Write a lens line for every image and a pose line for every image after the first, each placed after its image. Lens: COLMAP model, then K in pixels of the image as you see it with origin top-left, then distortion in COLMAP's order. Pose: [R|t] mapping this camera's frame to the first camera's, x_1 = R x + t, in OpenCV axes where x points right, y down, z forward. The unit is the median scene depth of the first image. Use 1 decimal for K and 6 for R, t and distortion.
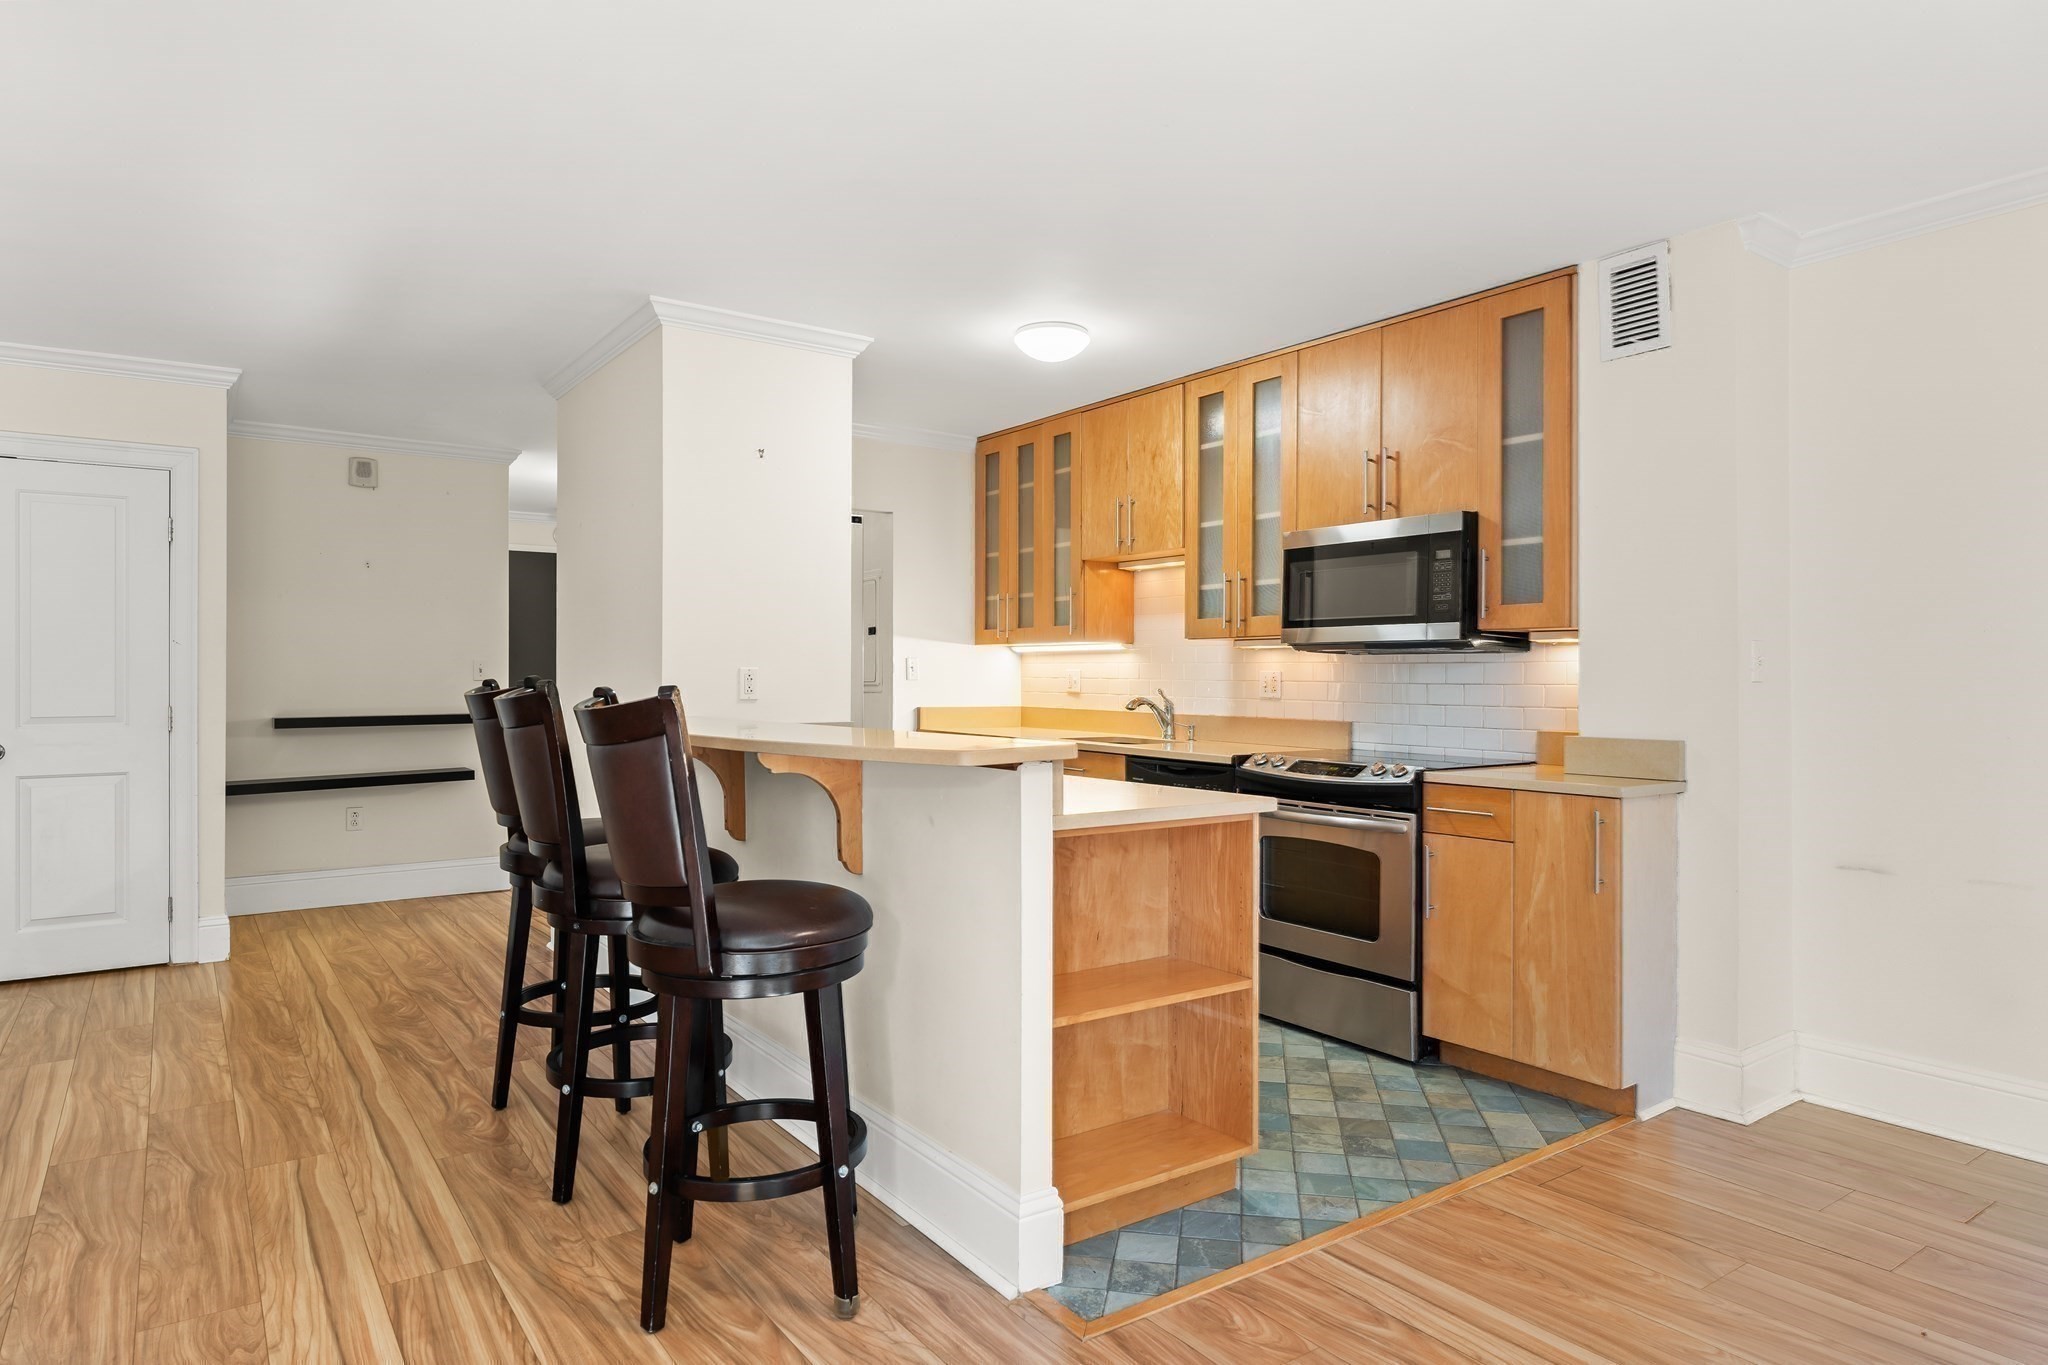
lens RADIAL K [[1200.8, 0, 1024.0], [0, 1200.8, 682.5], [0, 0, 1]] dist [-0.001962, -0.000704]
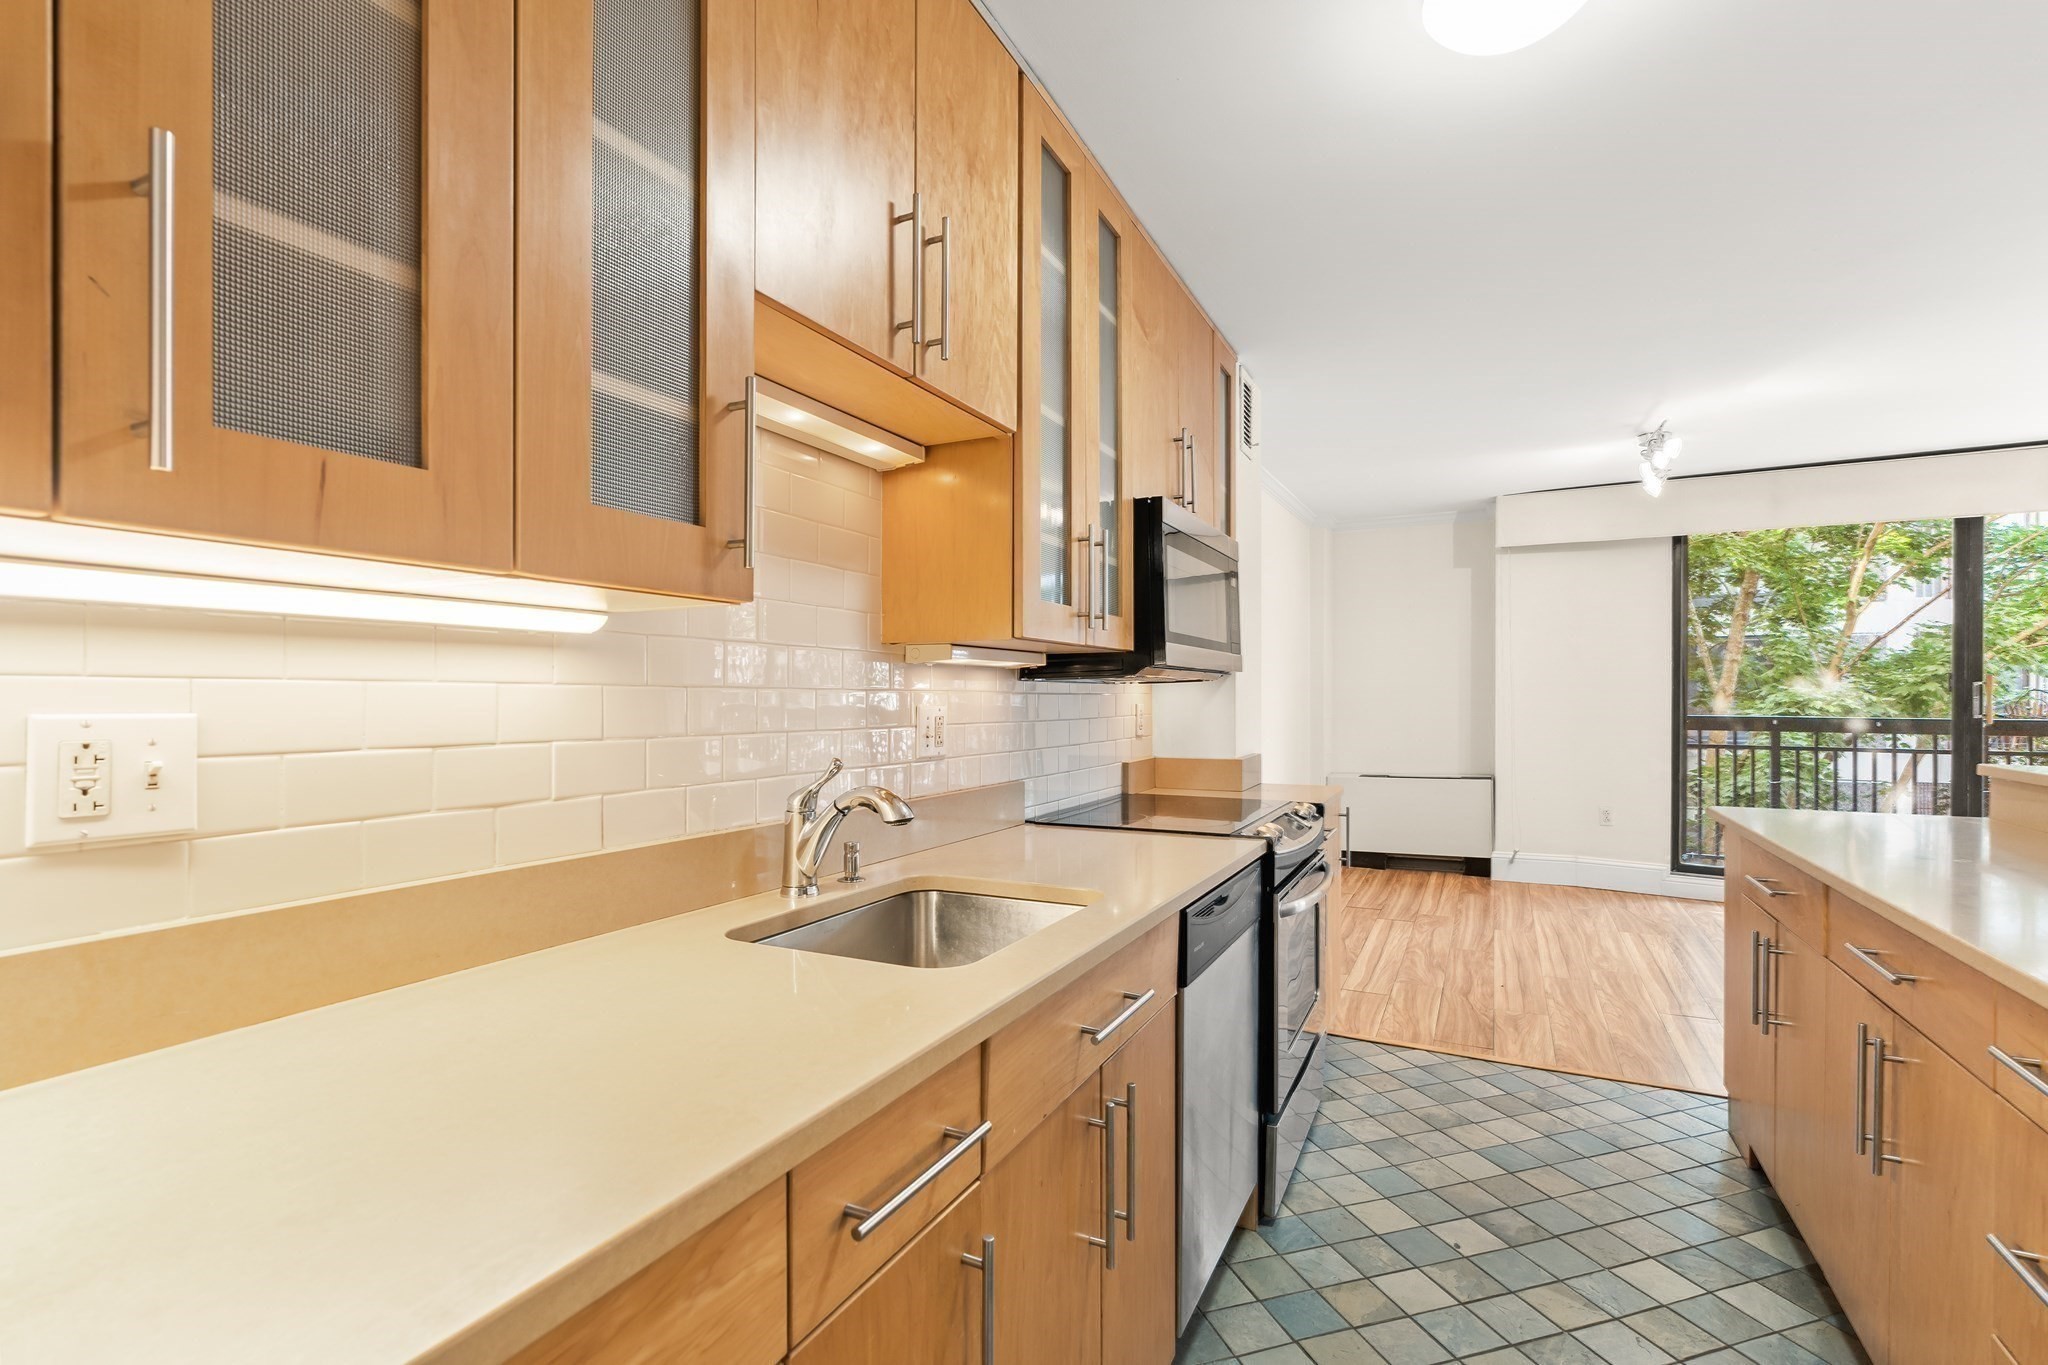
lens RADIAL K [[927.4, 0, 1028.4], [0, 927.4, 696.7], [0, 0, 1]] dist [-0.005827, 0.001035]
pose [[-0.475589, -0.007310, 0.879637, -0.221334], [0.001787, 0.999955, 0.009276, -0.022664], [-0.879666, 0.005983, -0.475555, 1.484003]]
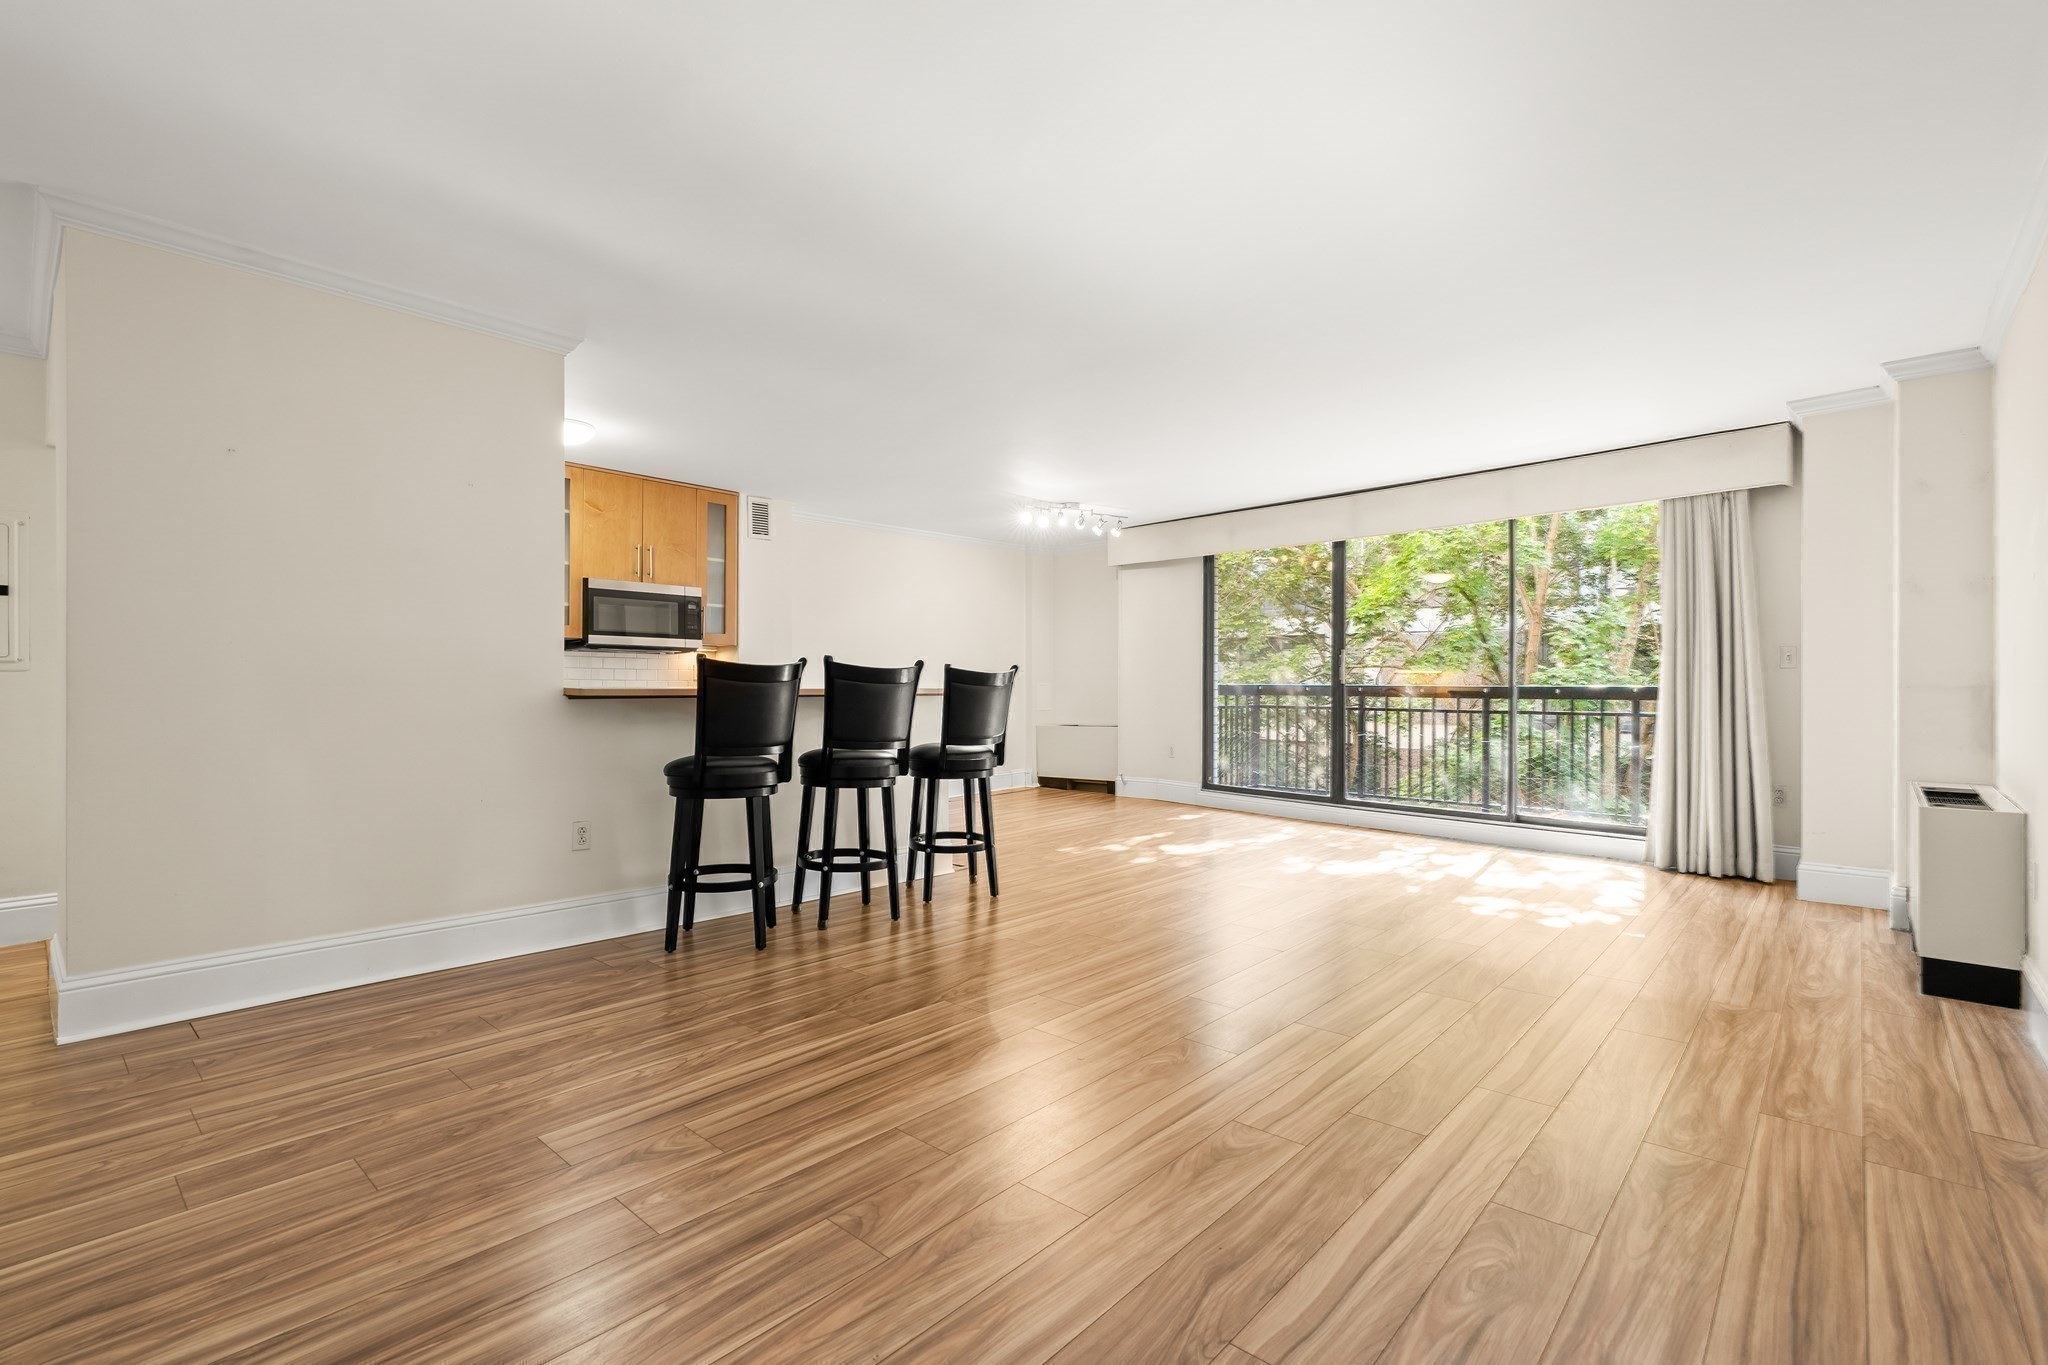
lens RADIAL K [[927.4, 0, 1028.4], [0, 927.4, 696.7], [0, 0, 1]] dist [-0.005827, 0.001035]
pose [[-0.221889, -0.014809, 0.974960, -1.348865], [-0.001390, 0.999888, 0.014871, 0.025169], [-0.975071, 0.001945, -0.221885, 0.782877]]
